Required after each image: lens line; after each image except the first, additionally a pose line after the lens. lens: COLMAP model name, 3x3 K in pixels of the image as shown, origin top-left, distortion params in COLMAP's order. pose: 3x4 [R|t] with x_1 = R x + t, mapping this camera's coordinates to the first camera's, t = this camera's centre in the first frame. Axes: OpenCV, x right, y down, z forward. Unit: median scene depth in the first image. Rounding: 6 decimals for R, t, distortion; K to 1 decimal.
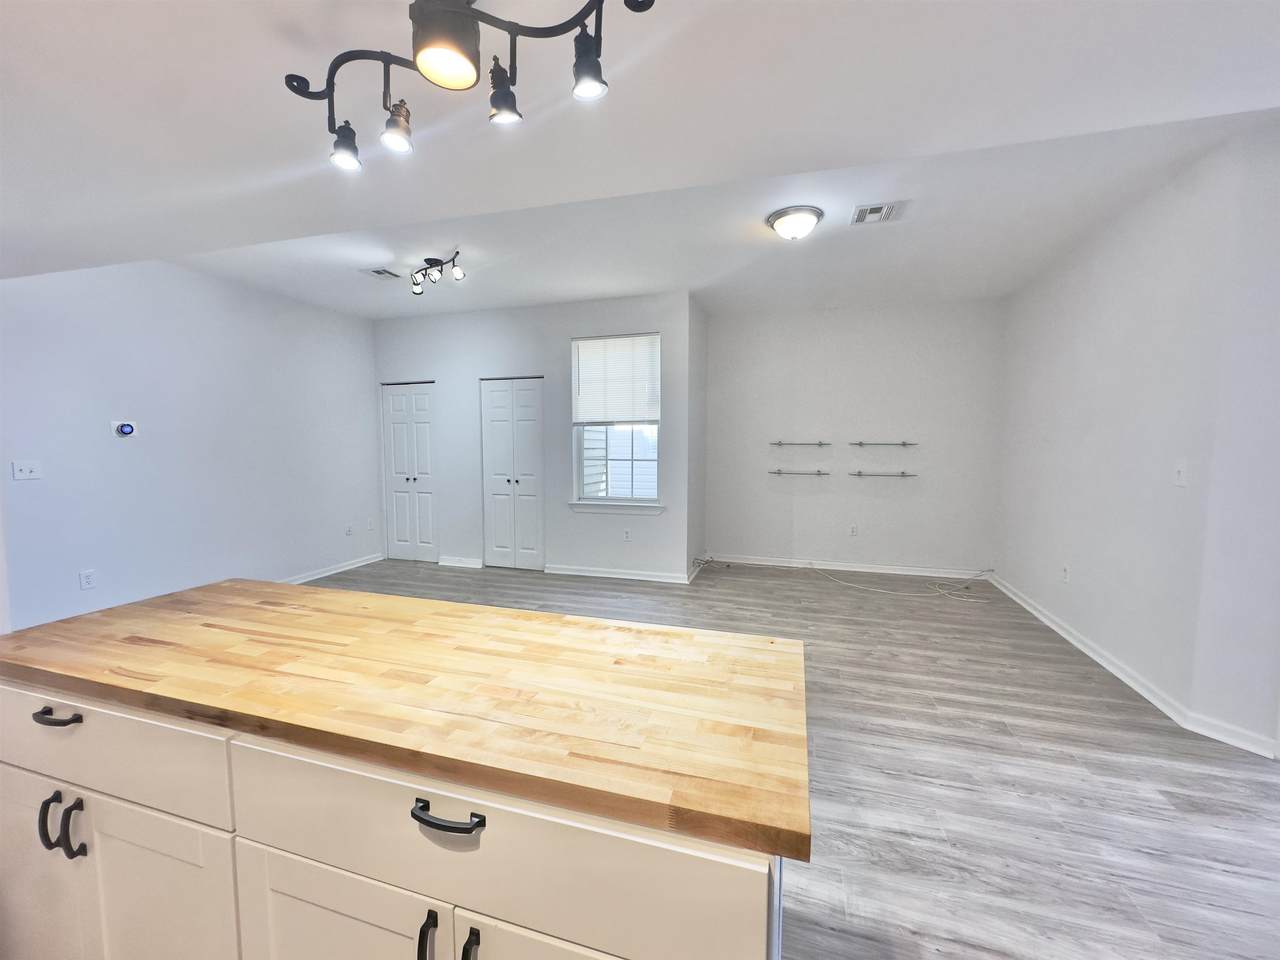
lens RADIAL K [[509.1, 0, 635.8], [0, 509.1, 481.3], [0, 0, 1]] dist [-0.002955, 0.000128]
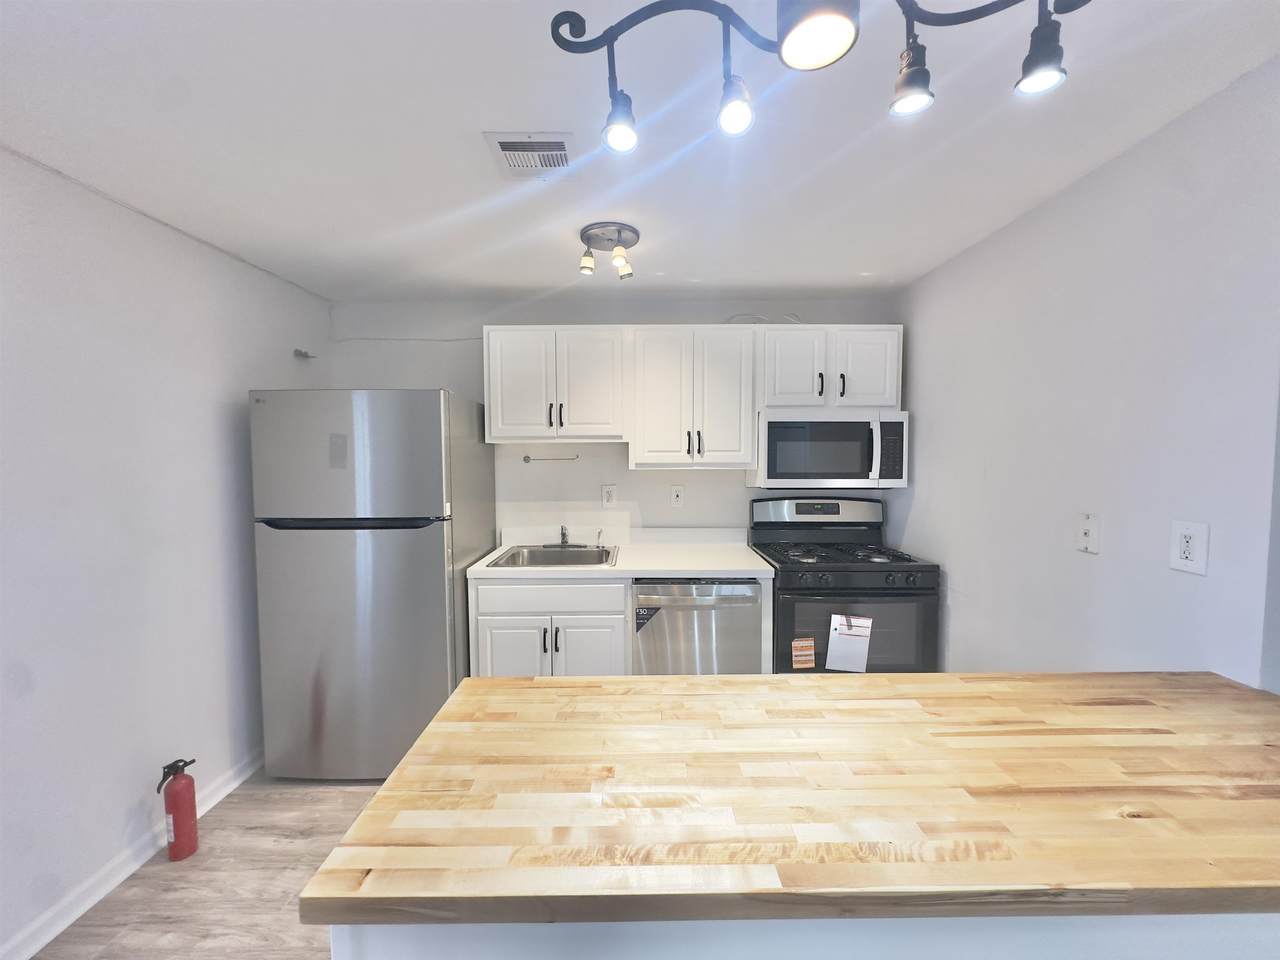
lens RADIAL K [[509.1, 0, 638.1], [0, 509.1, 477.1], [0, 0, 1]] dist [-0.002955, 0.000128]
pose [[-0.953837, 0.015445, -0.299926, 0.099560], [-0.020555, 0.992977, 0.116506, -0.129451], [0.299619, 0.117292, -0.946821, 1.099017]]
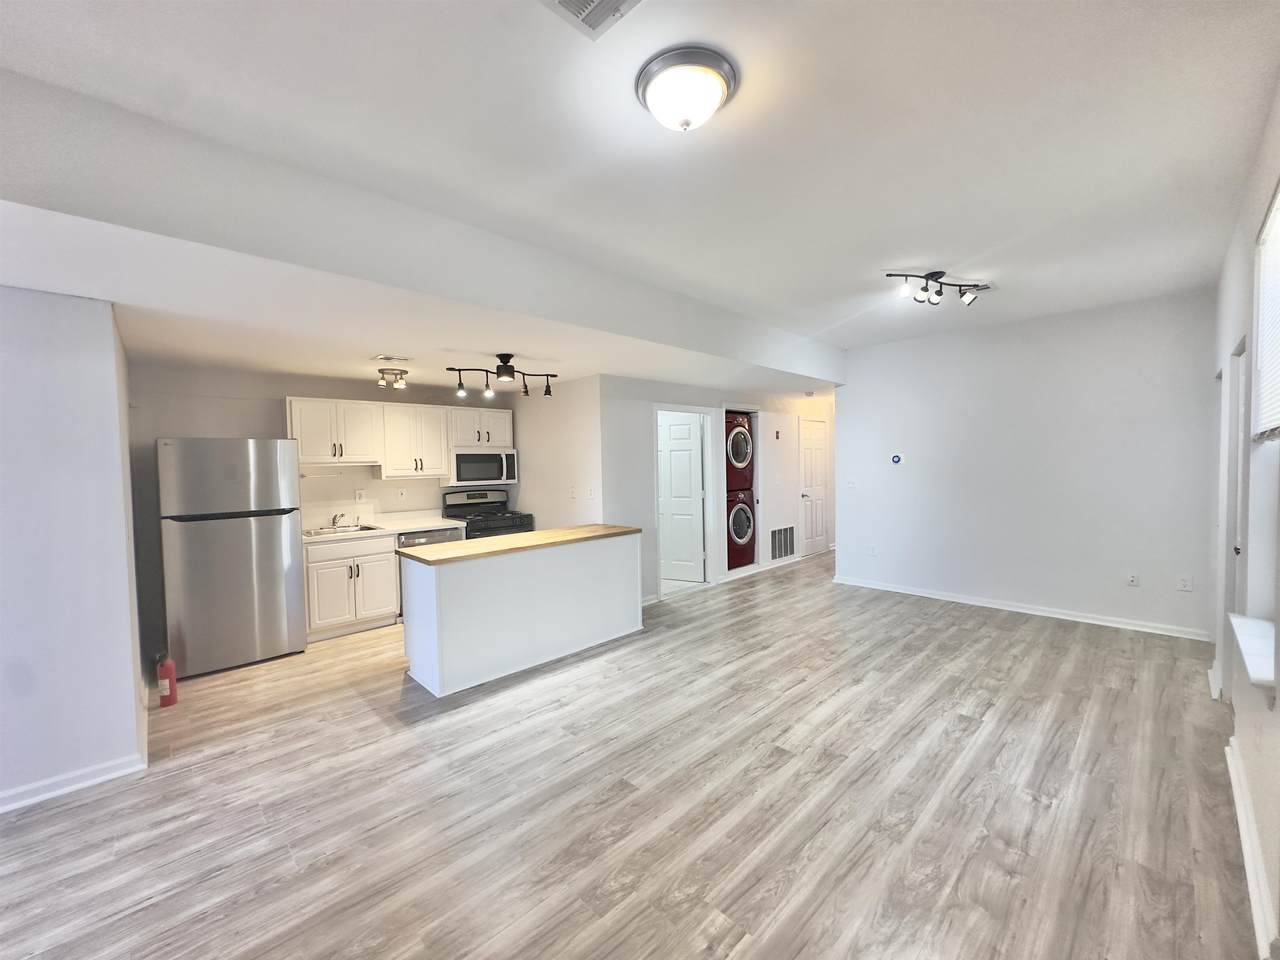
lens RADIAL K [[509.1, 0, 636.6], [0, 509.1, 477.8], [0, 0, 1]] dist [-0.002955, 0.000128]
pose [[-0.482988, 0.038133, -0.874796, 1.505392], [-0.045697, 0.996592, 0.068672, -0.245796], [0.874434, 0.073143, -0.479599, 2.265101]]
